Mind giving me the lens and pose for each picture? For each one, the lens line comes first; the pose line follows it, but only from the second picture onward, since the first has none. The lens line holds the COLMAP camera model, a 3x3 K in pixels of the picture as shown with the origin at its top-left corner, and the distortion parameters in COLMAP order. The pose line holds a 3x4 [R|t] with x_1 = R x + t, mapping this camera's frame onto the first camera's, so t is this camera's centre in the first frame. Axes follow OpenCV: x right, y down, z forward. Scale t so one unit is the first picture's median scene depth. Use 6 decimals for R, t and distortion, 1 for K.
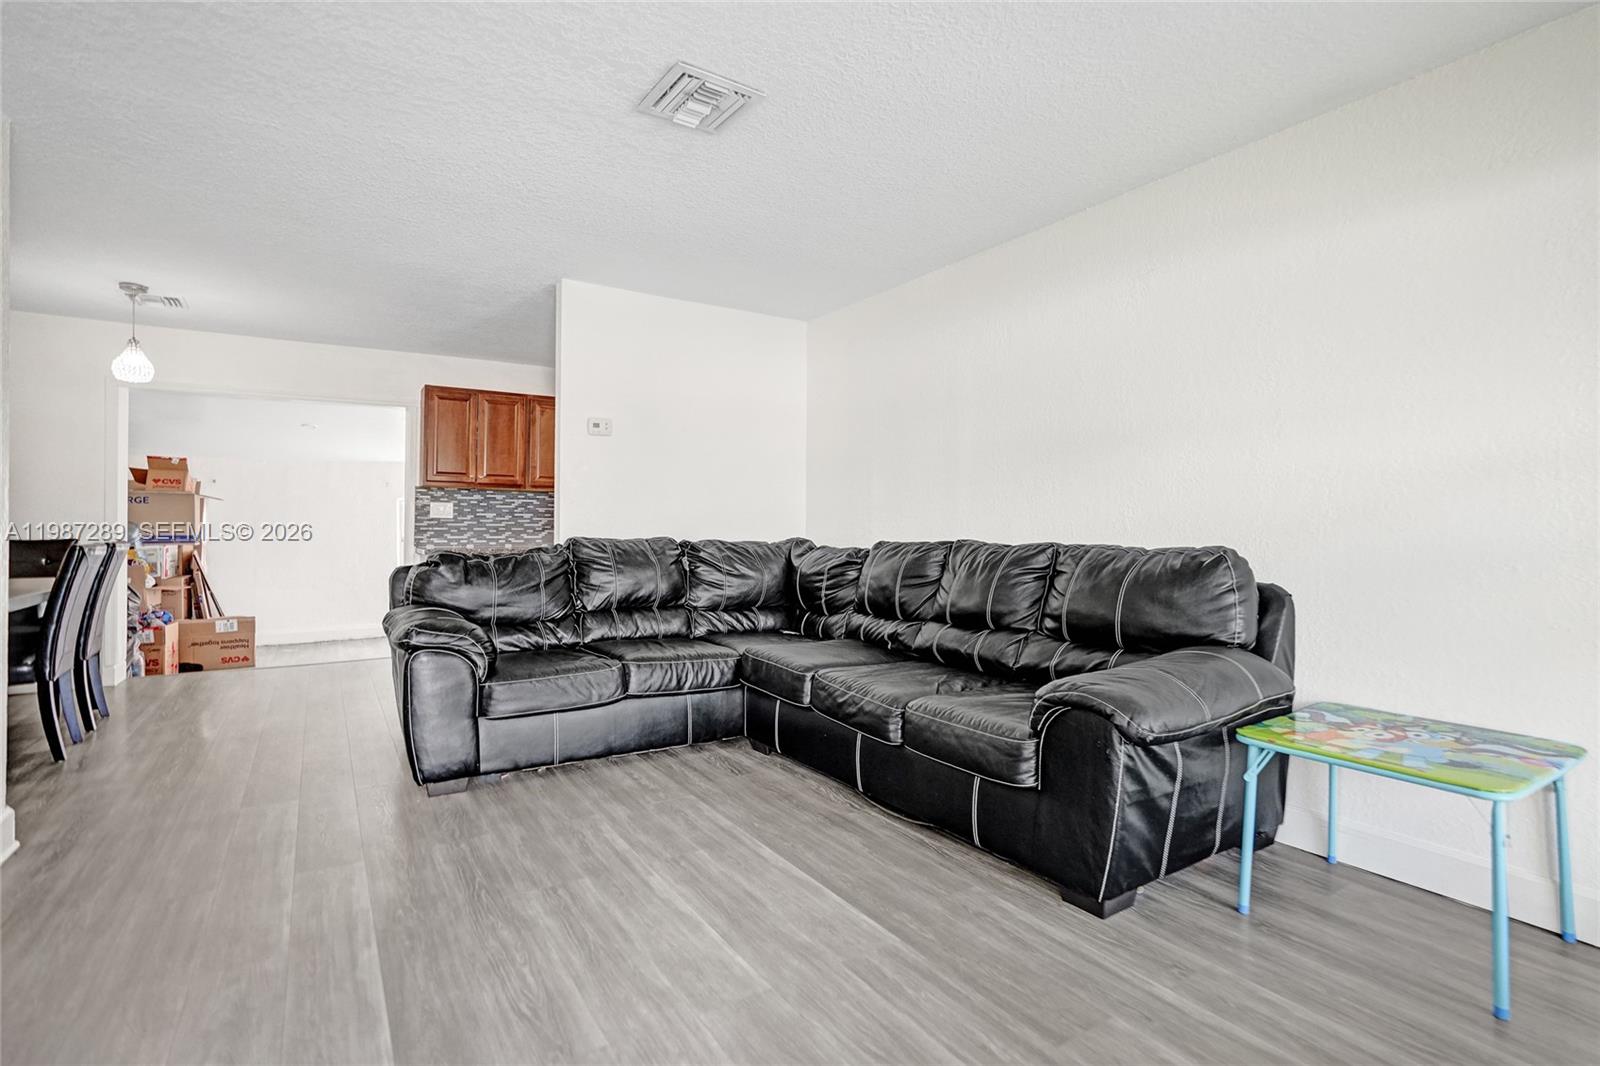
lens RADIAL K [[755.5, 0, 804.2], [0, 755.5, 541.7], [0, 0, 1]] dist [-0.050787, 0.019052]
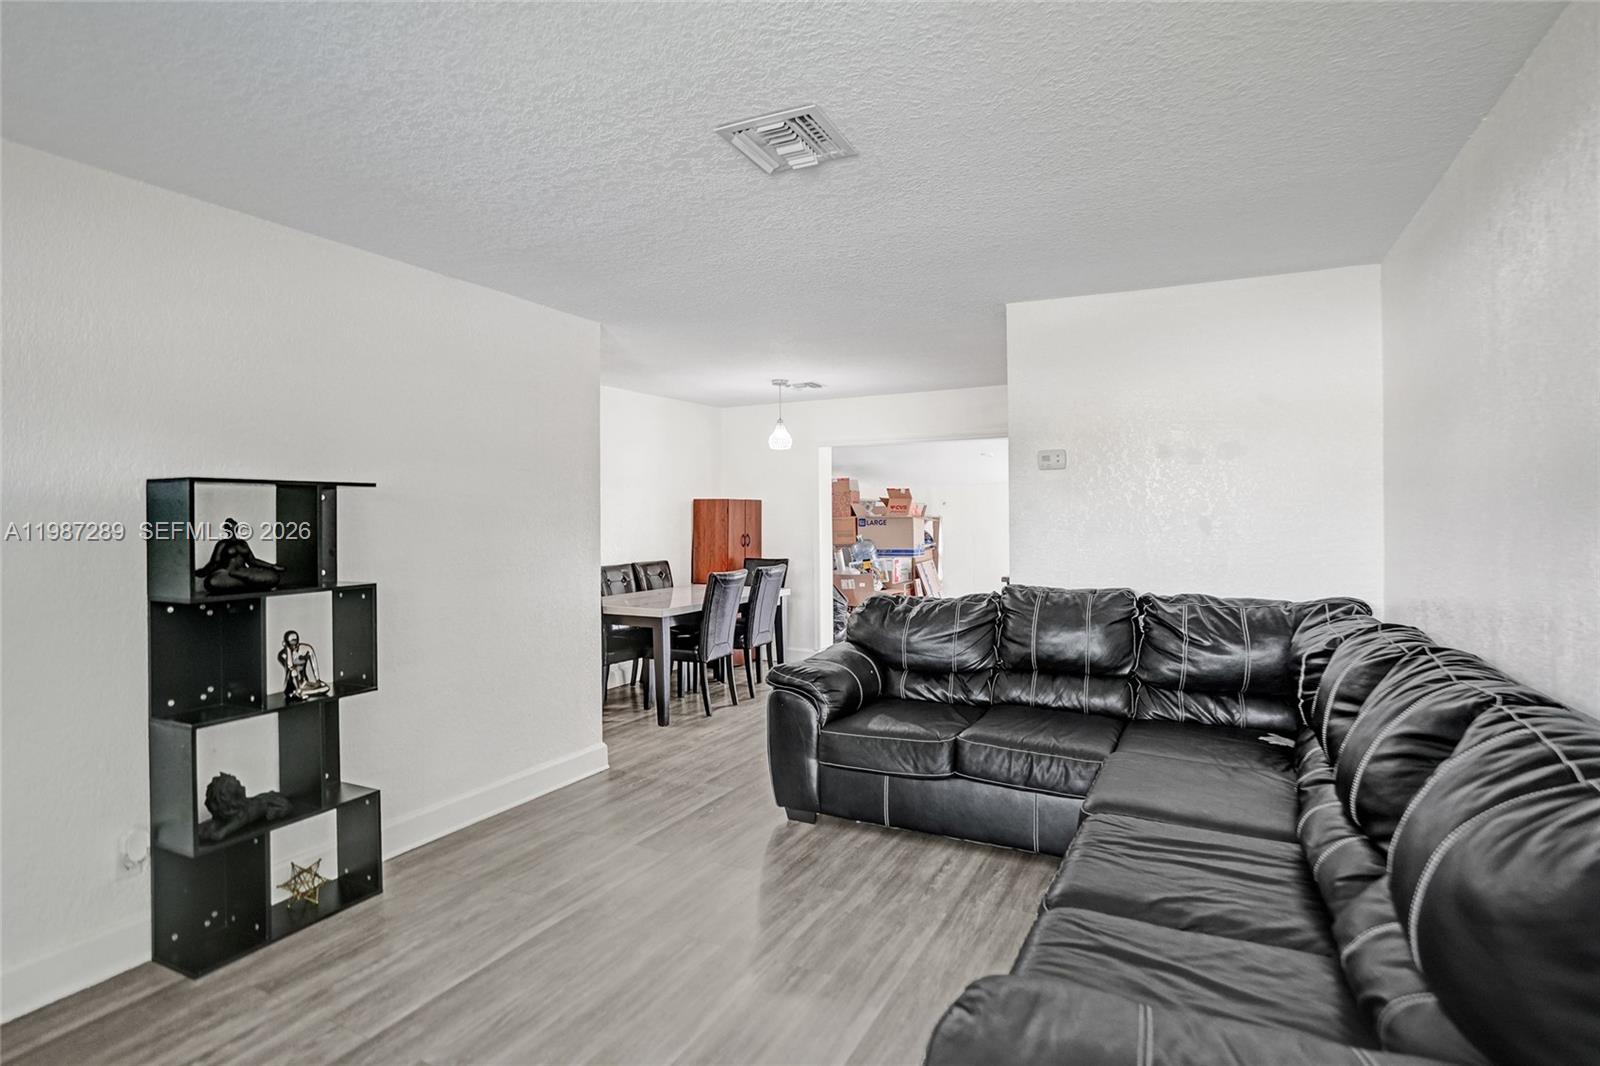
lens RADIAL K [[774.4, 0, 807.7], [0, 774.4, 539.6], [0, 0, 1]] dist [-0.056505, 0.035351]
pose [[0.528705, 0.011971, -0.848721, 0.467317], [-0.010491, 0.999916, 0.007569, -0.084933], [0.848741, 0.004902, 0.528786, 0.379869]]
